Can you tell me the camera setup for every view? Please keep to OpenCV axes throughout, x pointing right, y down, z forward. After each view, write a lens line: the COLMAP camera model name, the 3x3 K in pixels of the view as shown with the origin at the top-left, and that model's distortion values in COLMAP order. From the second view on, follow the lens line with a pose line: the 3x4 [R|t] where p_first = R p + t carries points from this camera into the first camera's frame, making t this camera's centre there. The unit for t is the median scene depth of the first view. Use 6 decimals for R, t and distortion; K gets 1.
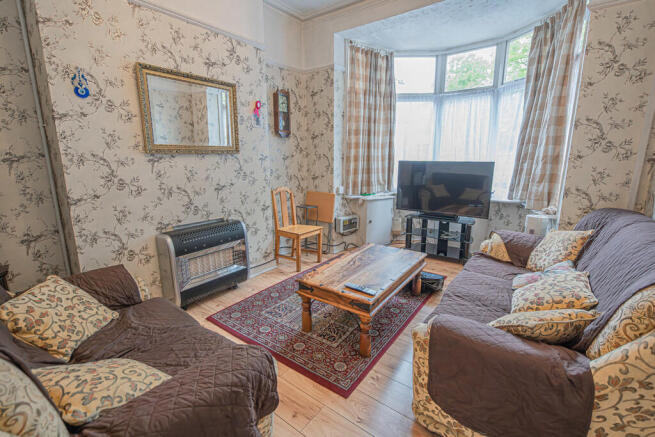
lens RADIAL K [[297.1, 0, 326.7], [0, 297.1, 217.3], [0, 0, 1]] dist [-0.001385, 0.000815]
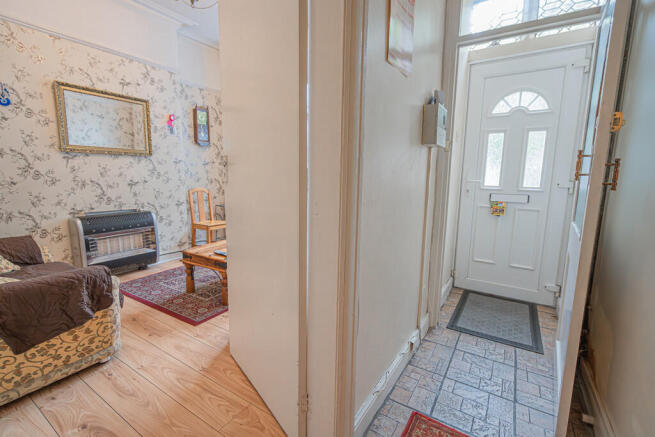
lens RADIAL K [[297.1, 0, 327.0], [0, 297.1, 217.2], [0, 0, 1]] dist [-0.001385, 0.000815]
pose [[0.995860, 0.004796, 0.090775, 0.350305], [0.000490, 0.998309, -0.058124, 0.119216], [-0.090900, 0.057928, 0.994174, -0.290953]]
